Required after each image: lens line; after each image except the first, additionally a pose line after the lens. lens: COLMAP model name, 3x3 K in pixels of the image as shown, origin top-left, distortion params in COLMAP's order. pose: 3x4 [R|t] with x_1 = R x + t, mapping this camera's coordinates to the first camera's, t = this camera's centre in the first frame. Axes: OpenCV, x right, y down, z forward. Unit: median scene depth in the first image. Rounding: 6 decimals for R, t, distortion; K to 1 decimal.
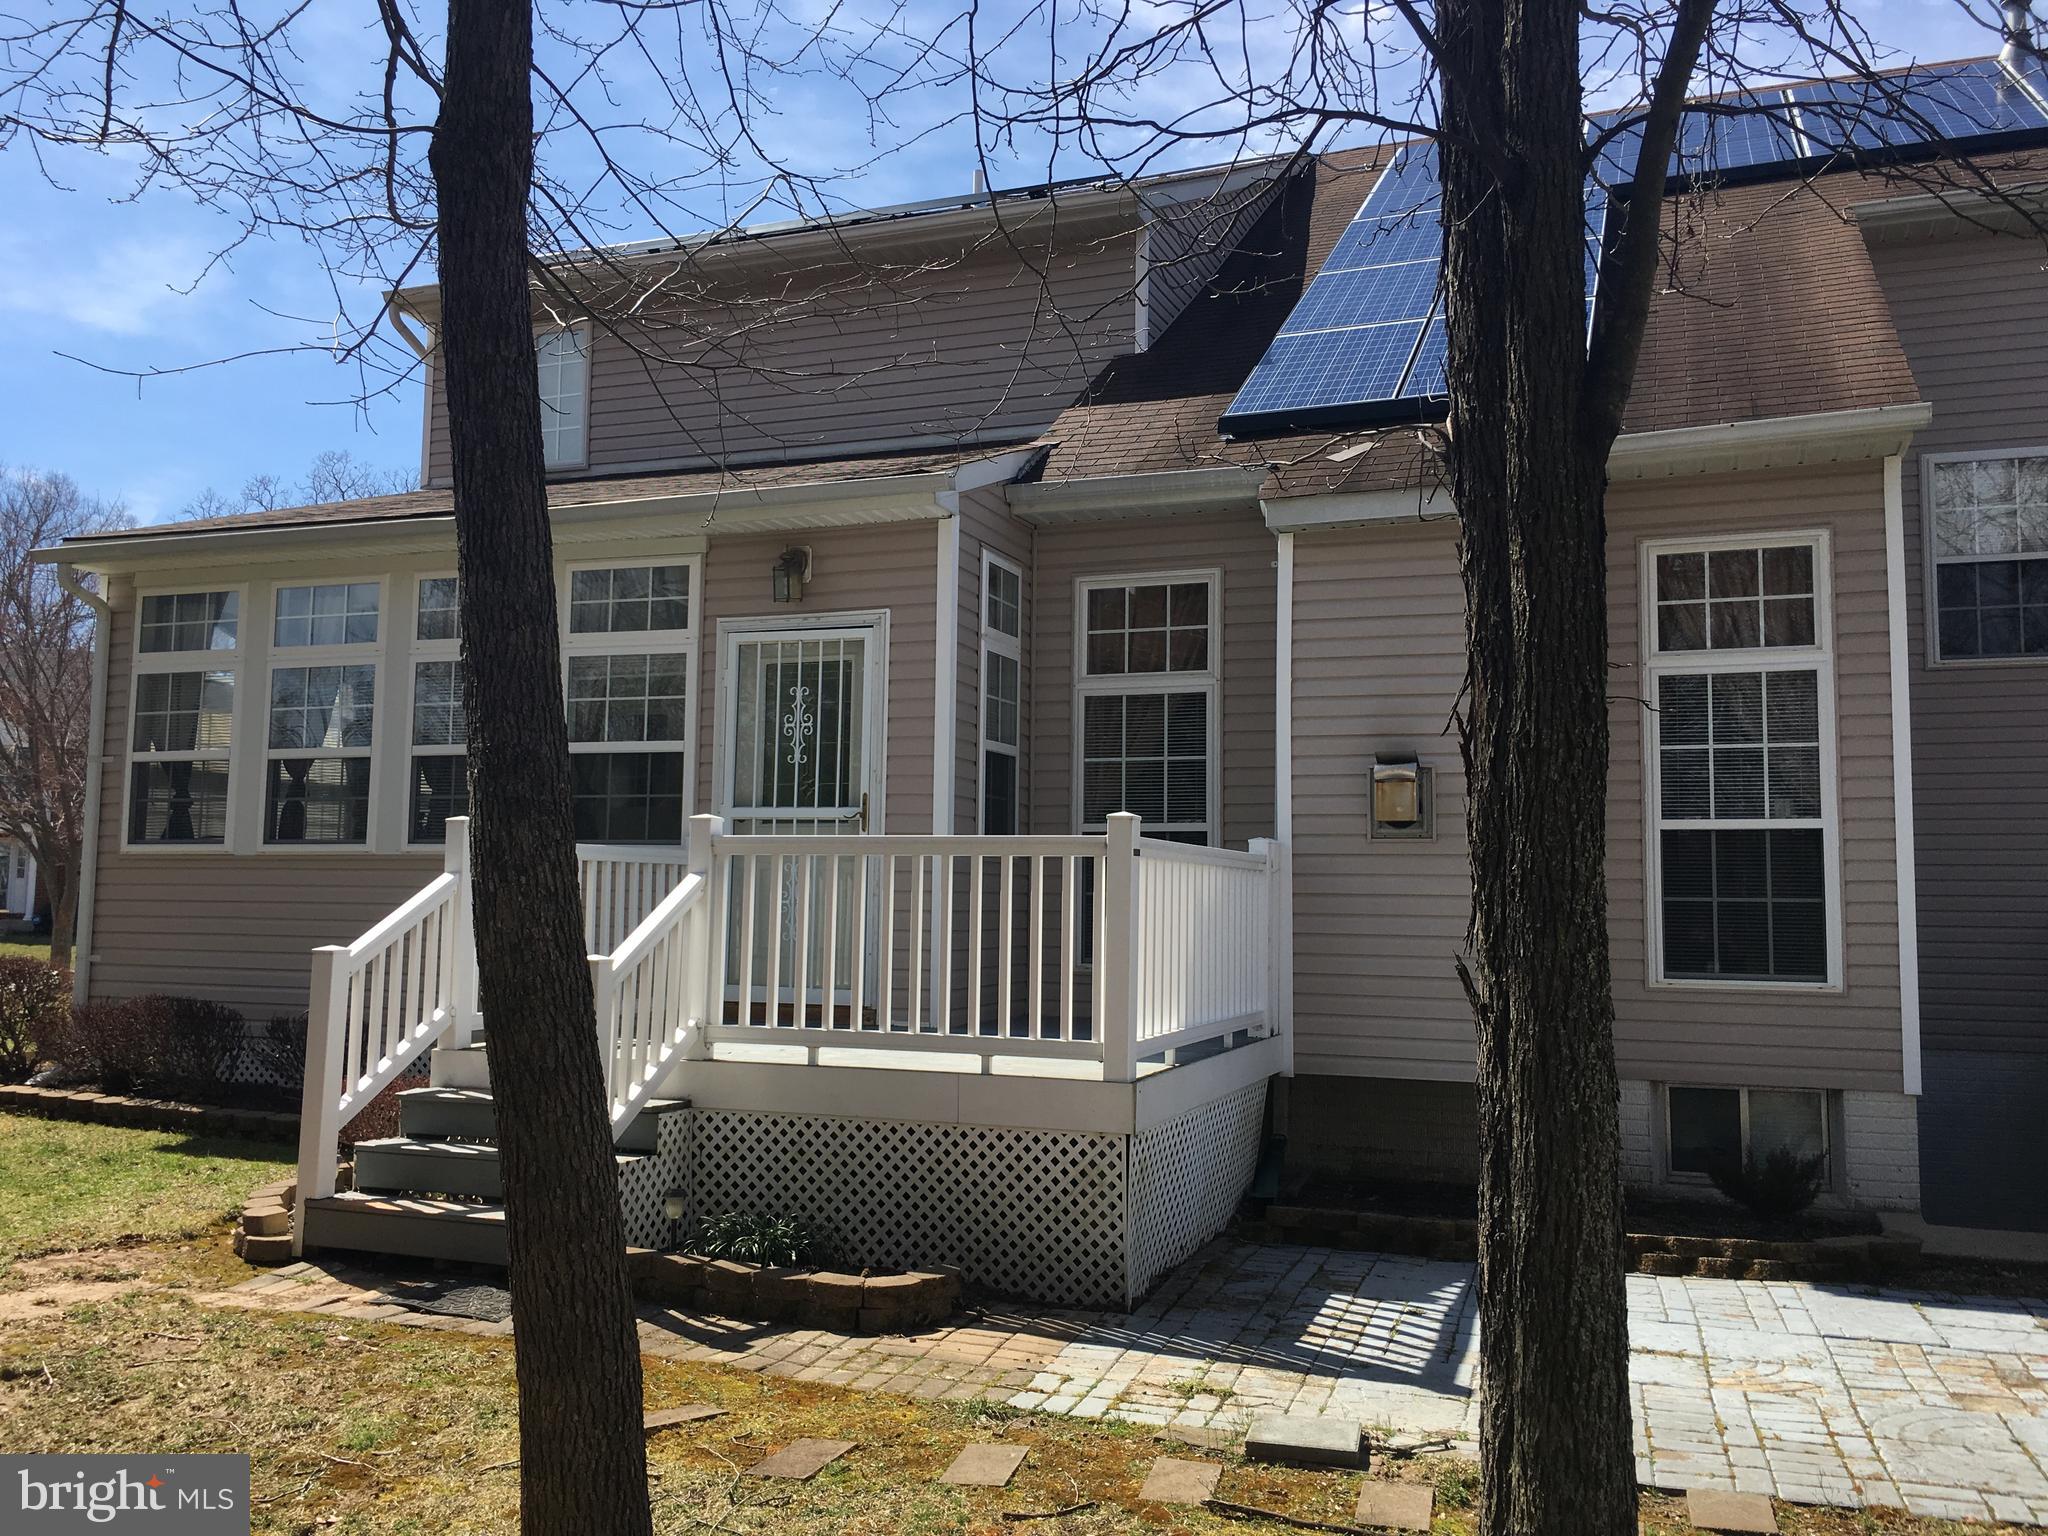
lens RADIAL K [[1728.8, 0, 1021.1], [0, 1728.8, 756.3], [0, 0, 1]] dist [0.082467, -0.108405]
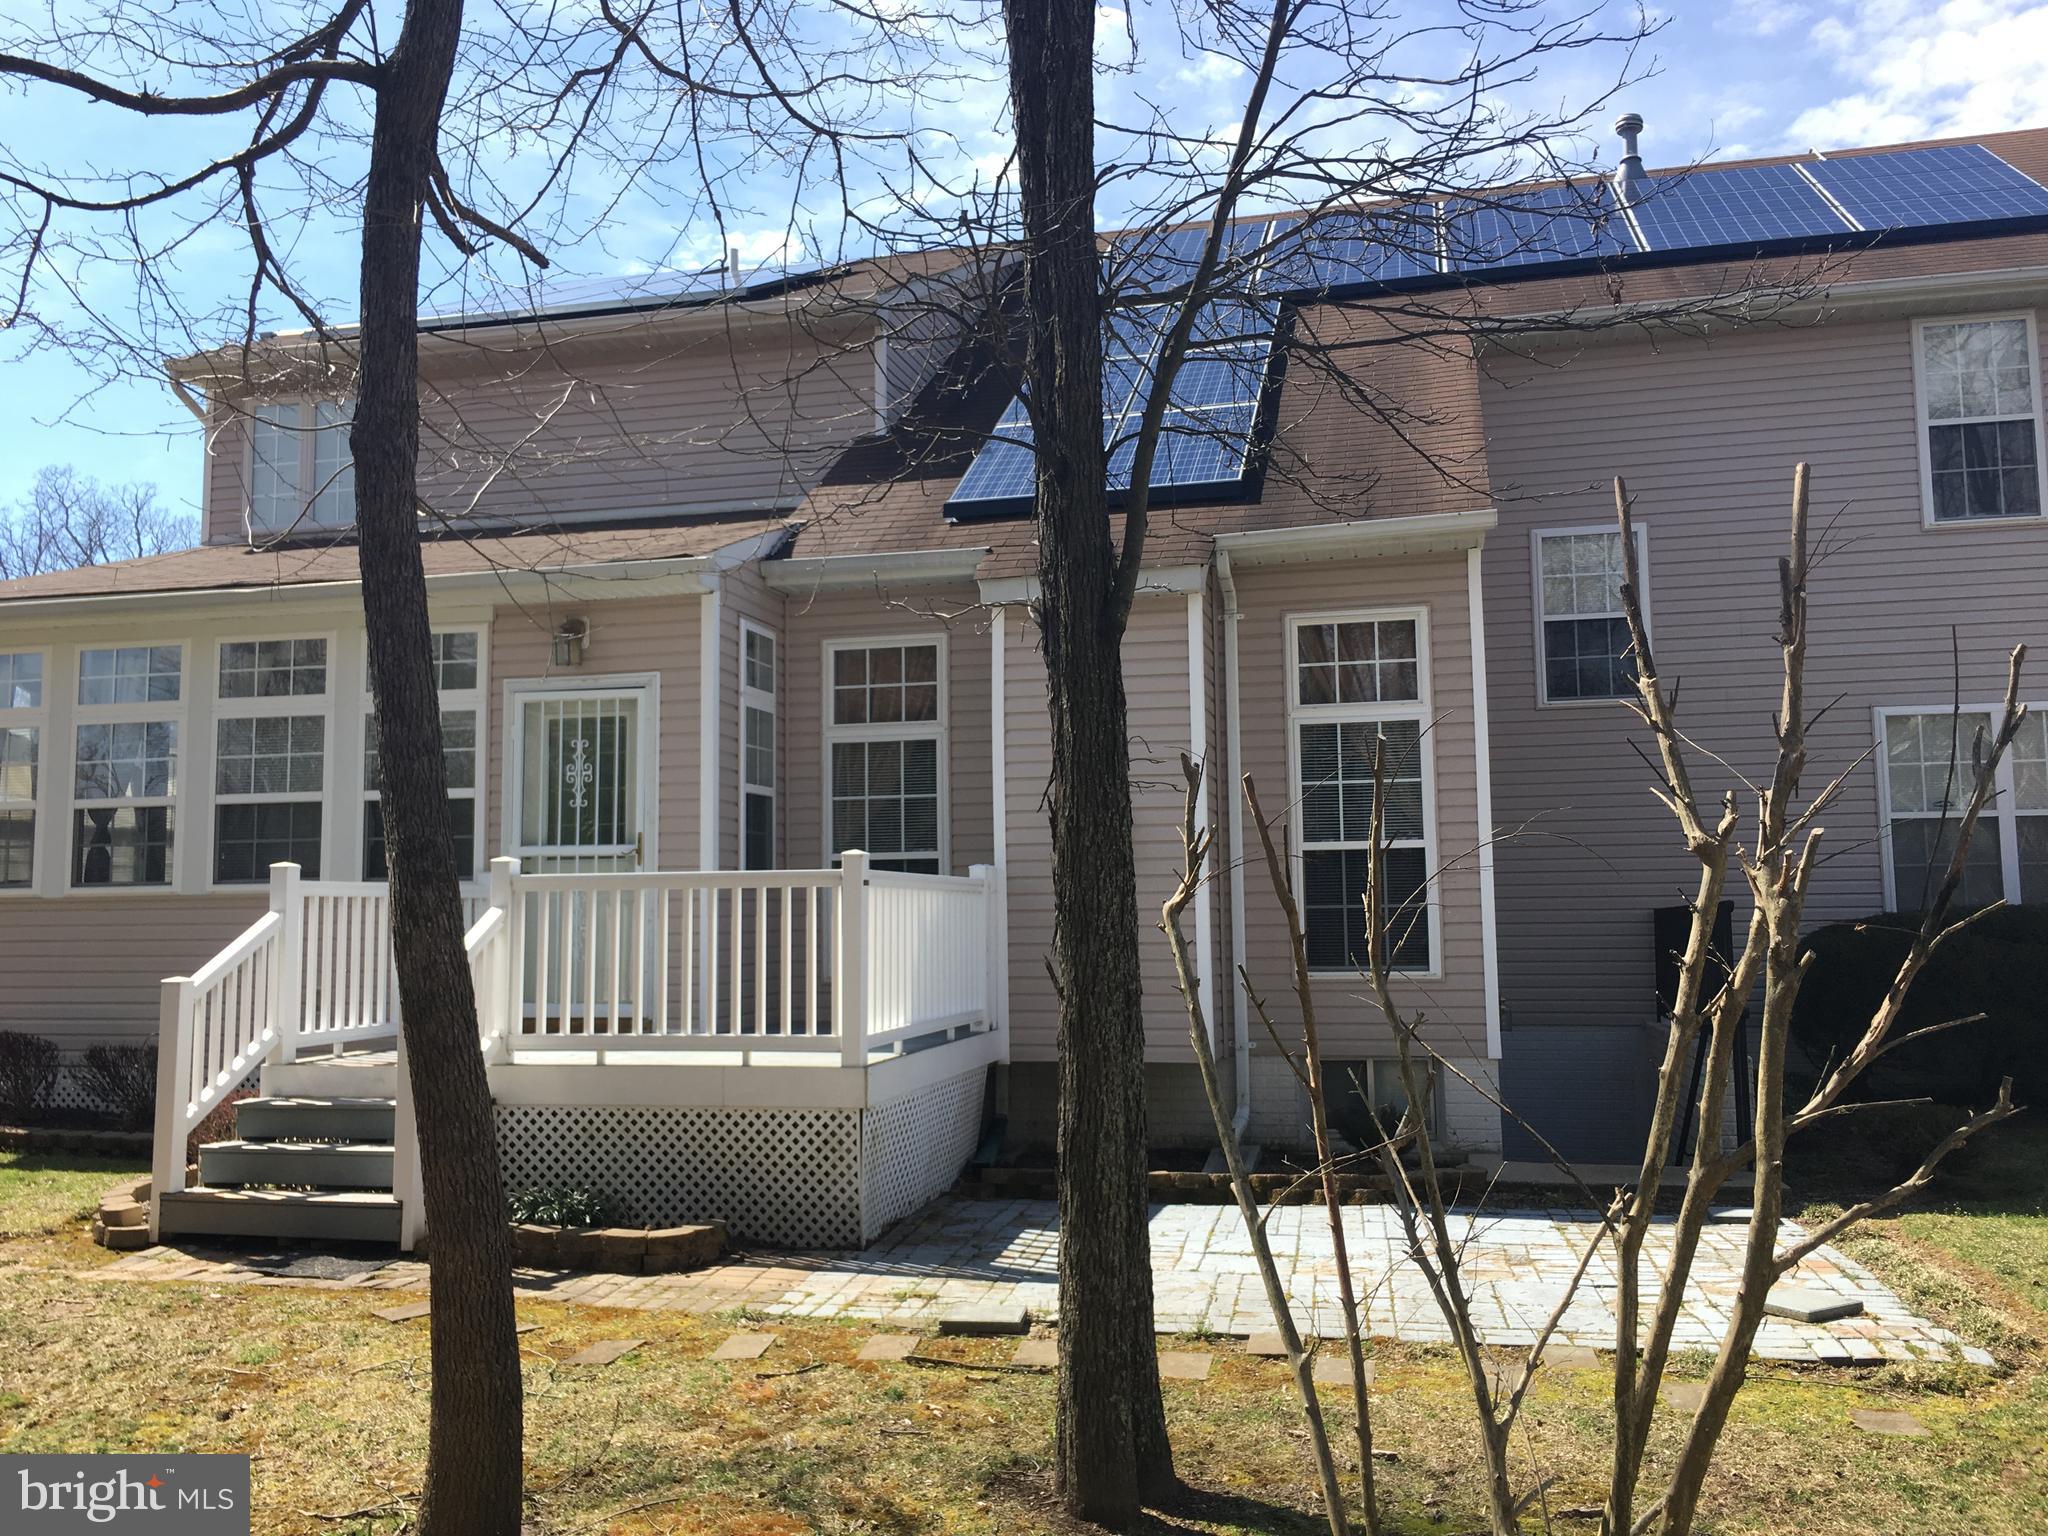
lens RADIAL K [[1728.8, 0, 1008.5], [0, 1728.8, 754.2], [0, 0, 1]] dist [0.082467, -0.108405]
pose [[0.992042, -0.012889, 0.125244, 0.011864], [0.014038, 0.999867, -0.008289, -0.022474], [-0.125120, 0.009981, 0.992091, -0.224639]]
